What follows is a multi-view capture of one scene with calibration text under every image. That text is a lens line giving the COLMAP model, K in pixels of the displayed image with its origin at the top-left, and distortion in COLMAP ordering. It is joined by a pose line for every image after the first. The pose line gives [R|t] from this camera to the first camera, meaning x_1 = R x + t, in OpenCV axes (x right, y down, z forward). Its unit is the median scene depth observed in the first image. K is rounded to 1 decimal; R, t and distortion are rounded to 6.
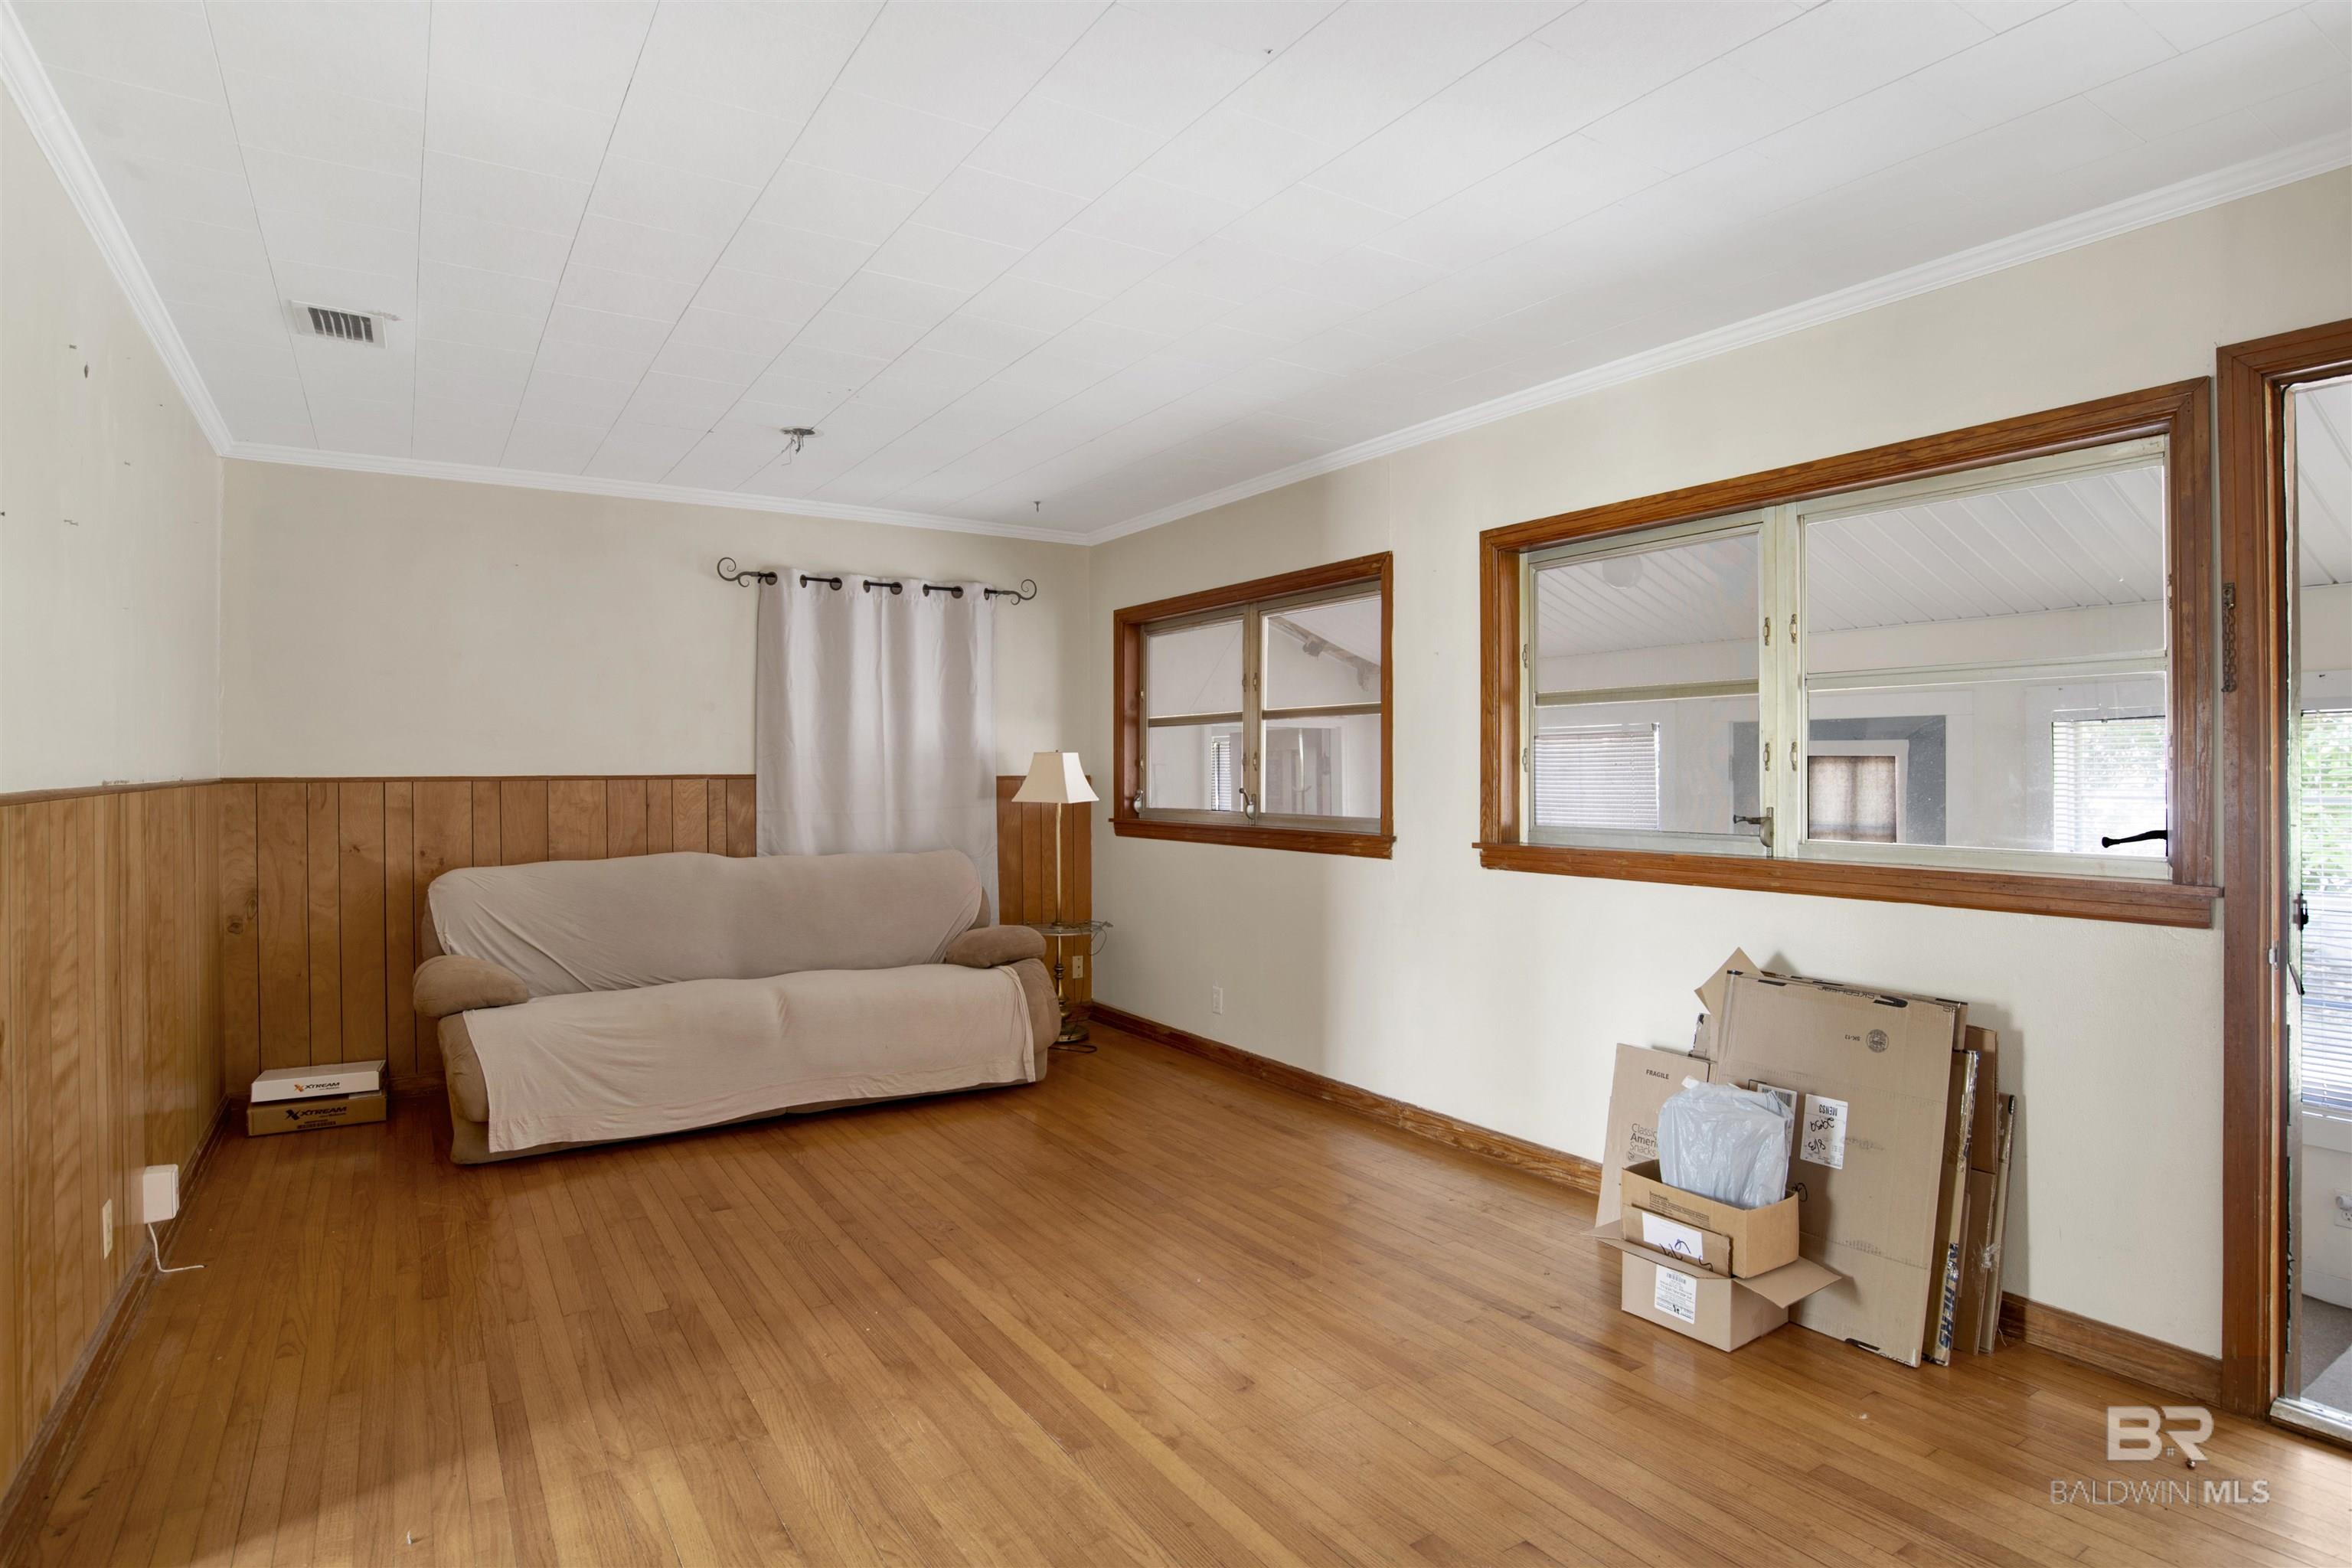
lens RADIAL K [[1242.3, 0, 1159.4], [0, 1242.3, 765.7], [0, 0, 1]] dist [-0.059854, 0.016061]
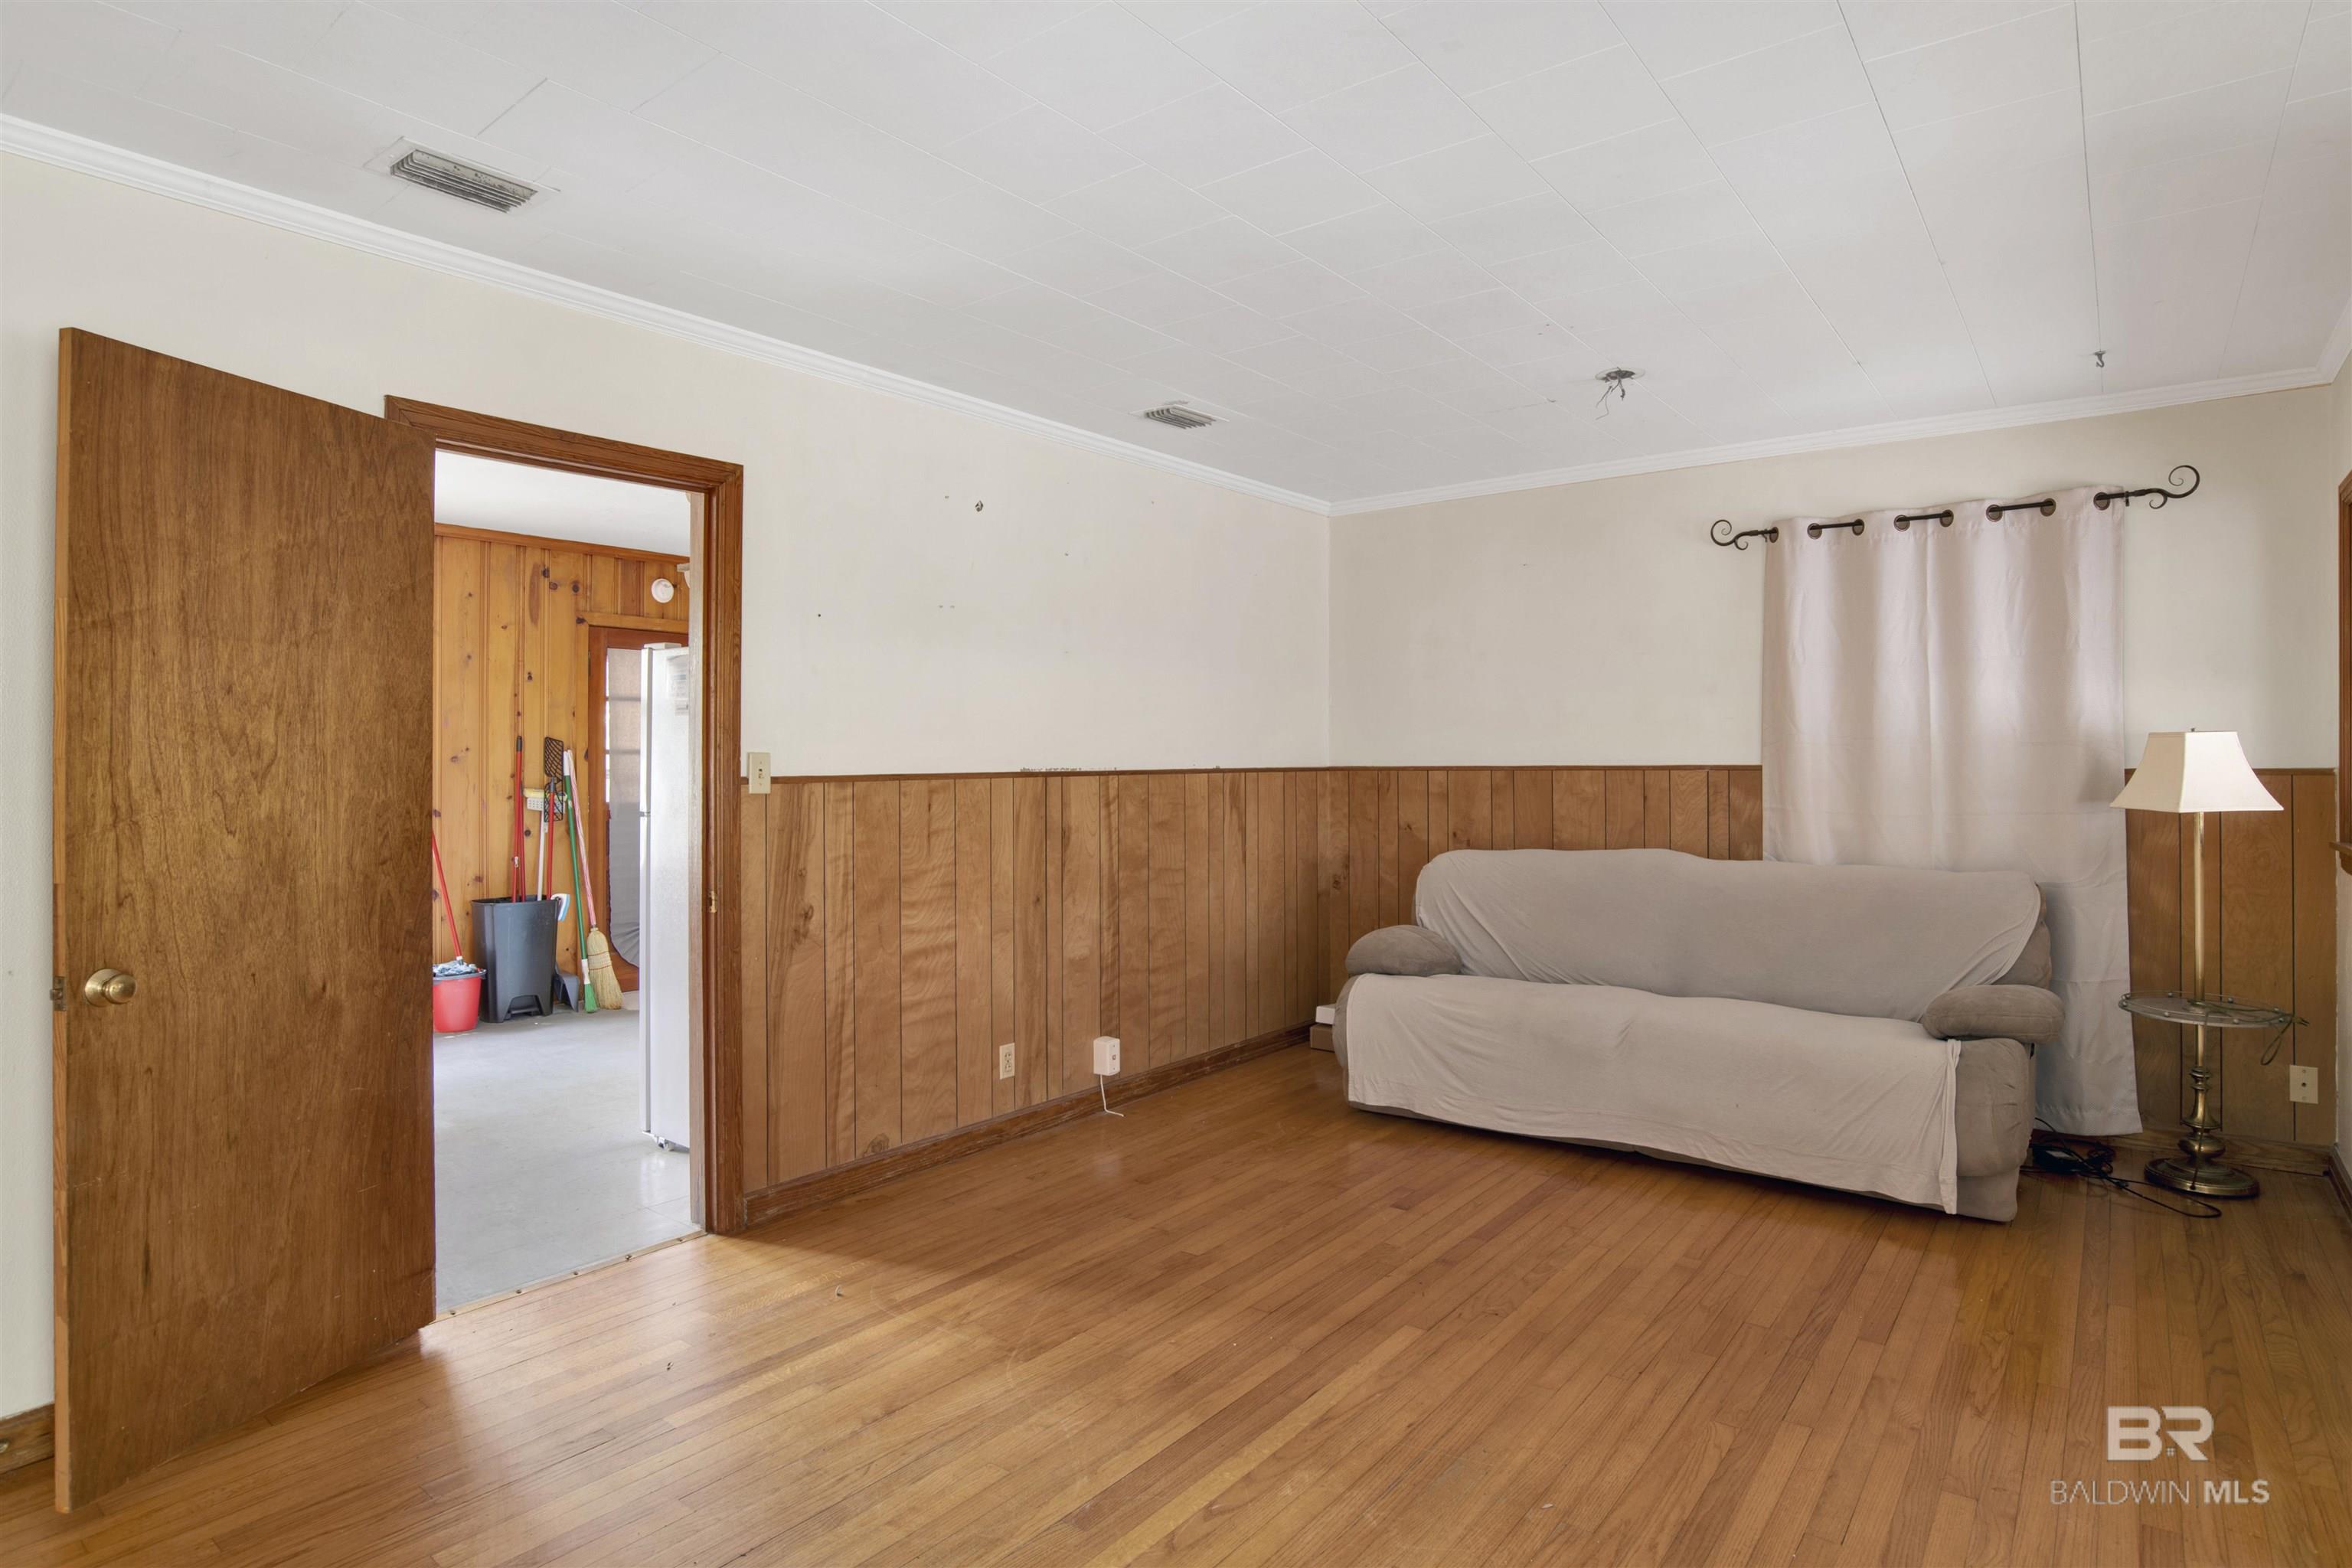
lens RADIAL K [[1242.3, 0, 1169.4], [0, 1242.3, 766.9], [0, 0, 1]] dist [-0.059854, 0.016061]
pose [[0.342228, 0.007405, -0.939588, 0.418514], [0.007874, 0.999911, 0.010748, -0.005396], [0.939584, -0.011077, 0.342139, 0.398417]]
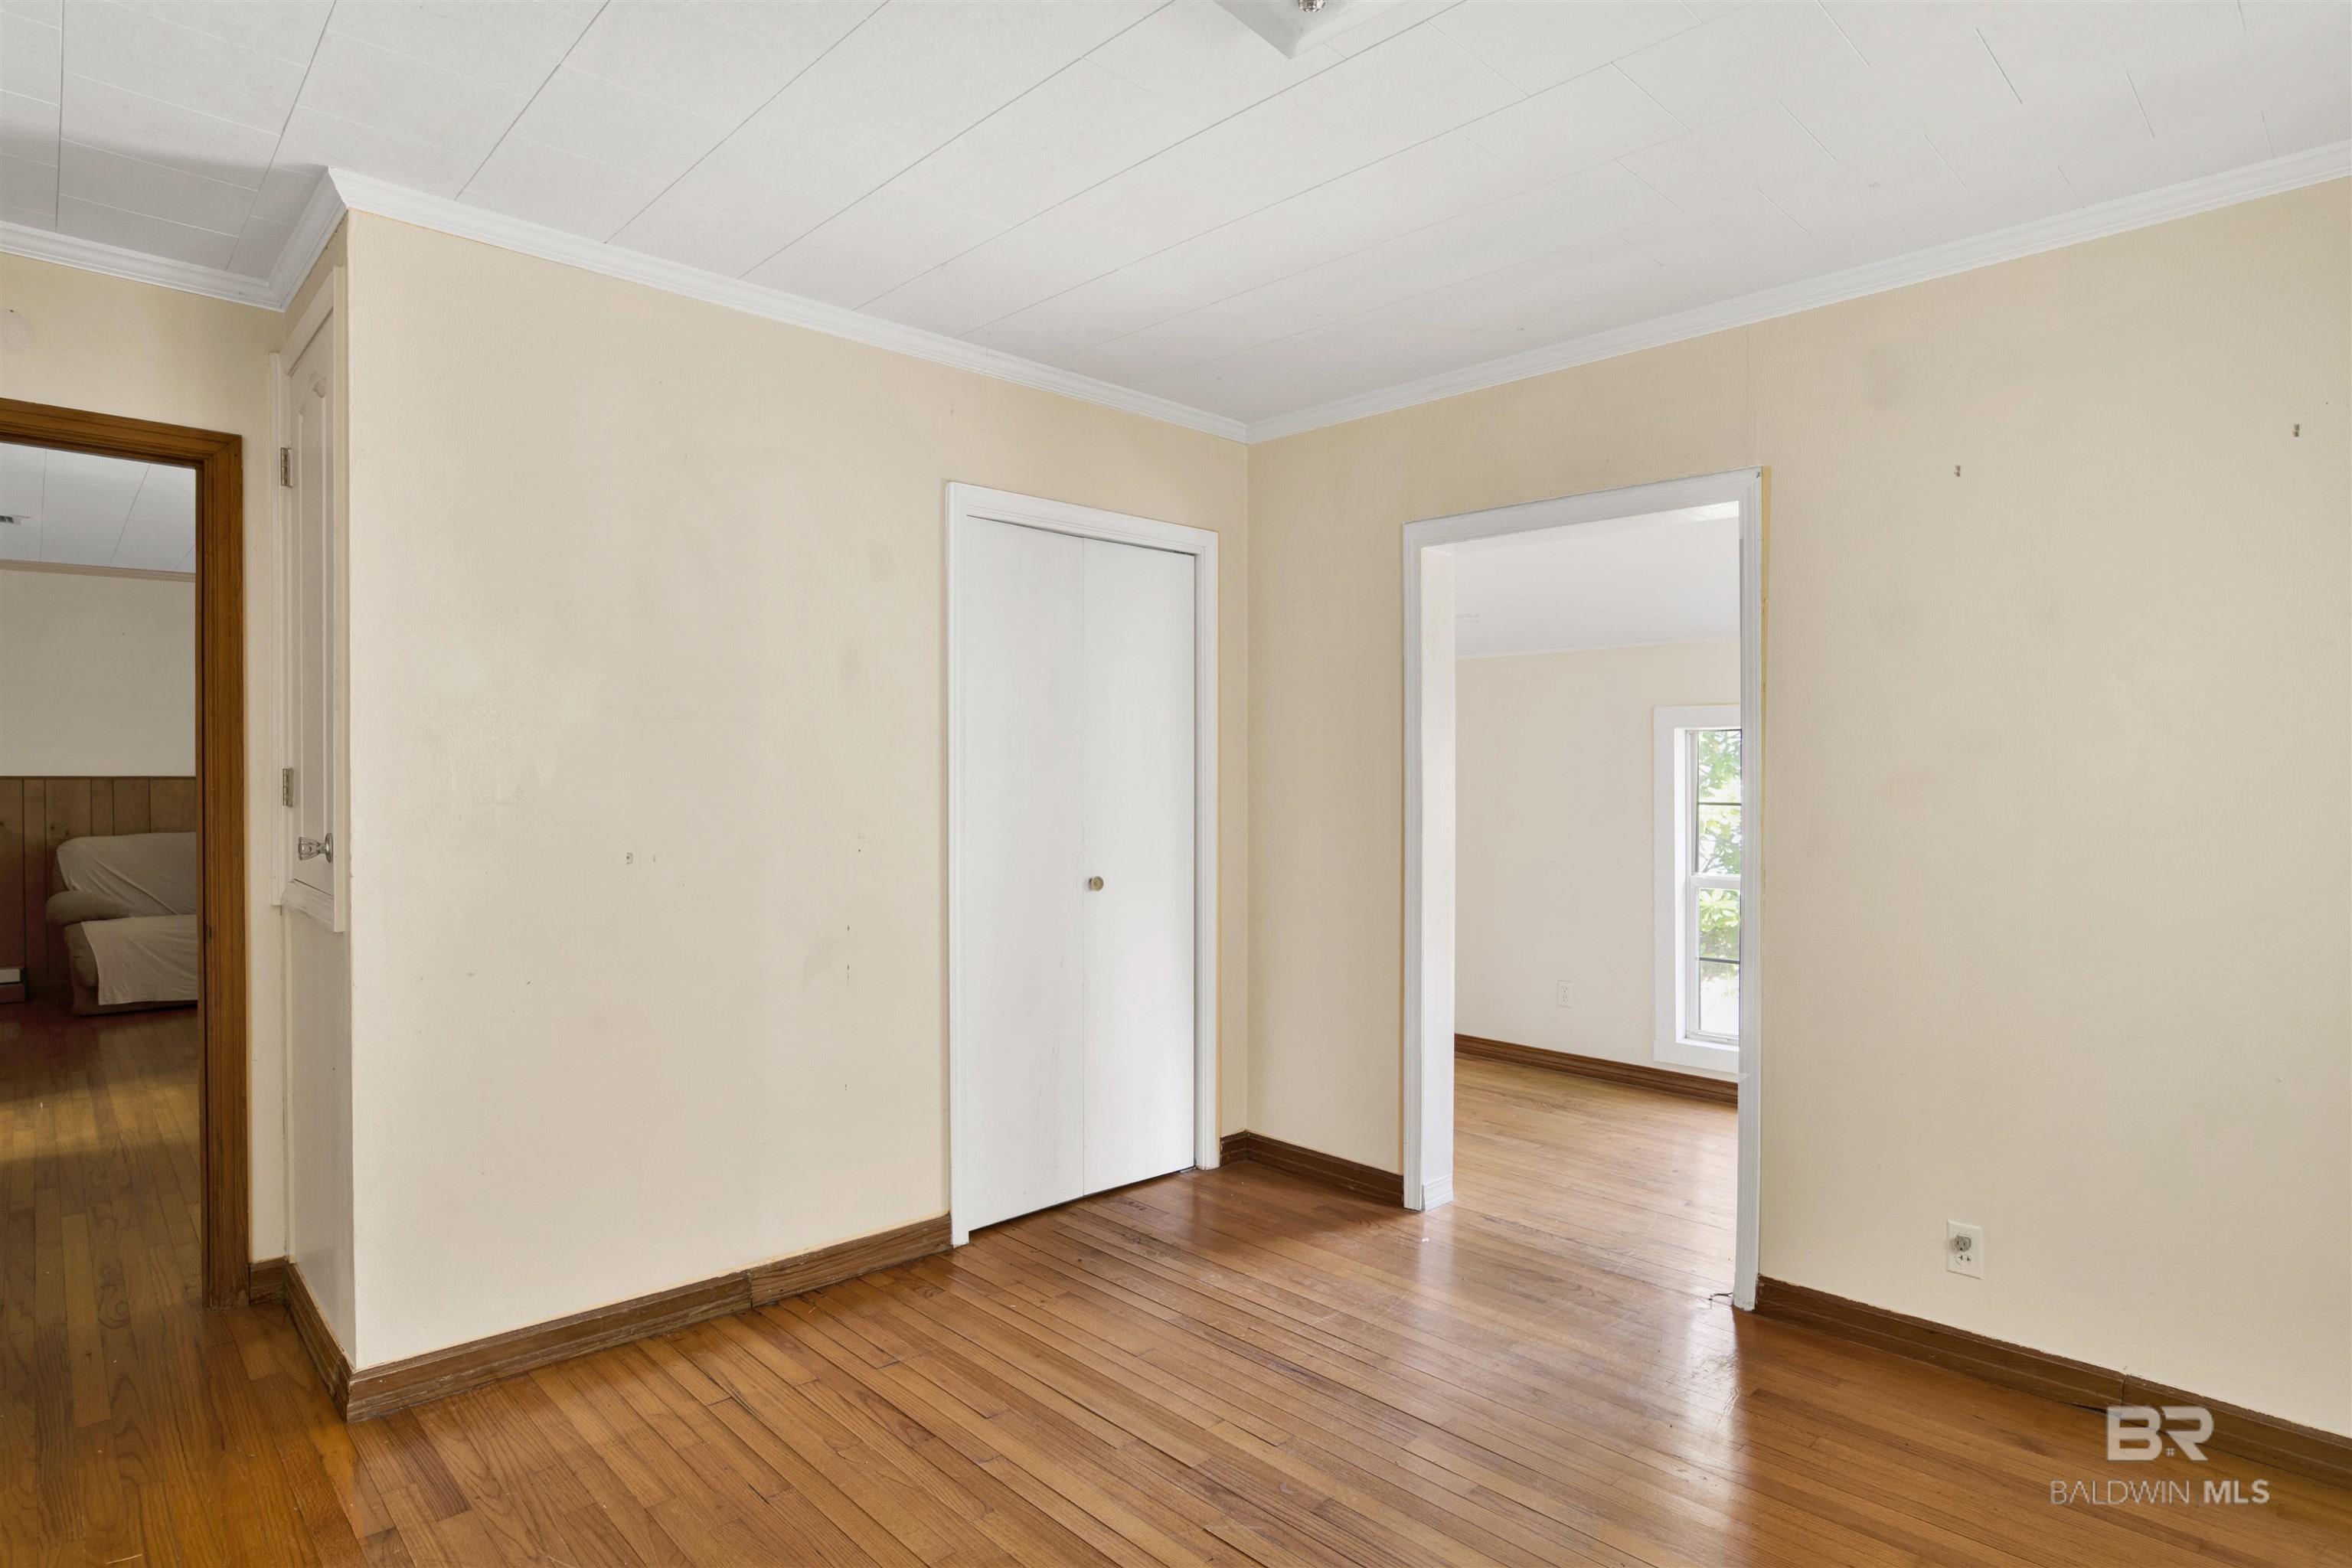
lens RADIAL K [[1235.1, 0, 1174.8], [0, 1235.1, 779.8], [0, 0, 1]] dist [-0.024631, 0.000236]
pose [[0.979177, 0.007003, 0.202889, 0.494731], [-0.010012, 0.999855, 0.013807, -0.024338], [-0.202763, -0.015550, 0.979104, -0.819080]]
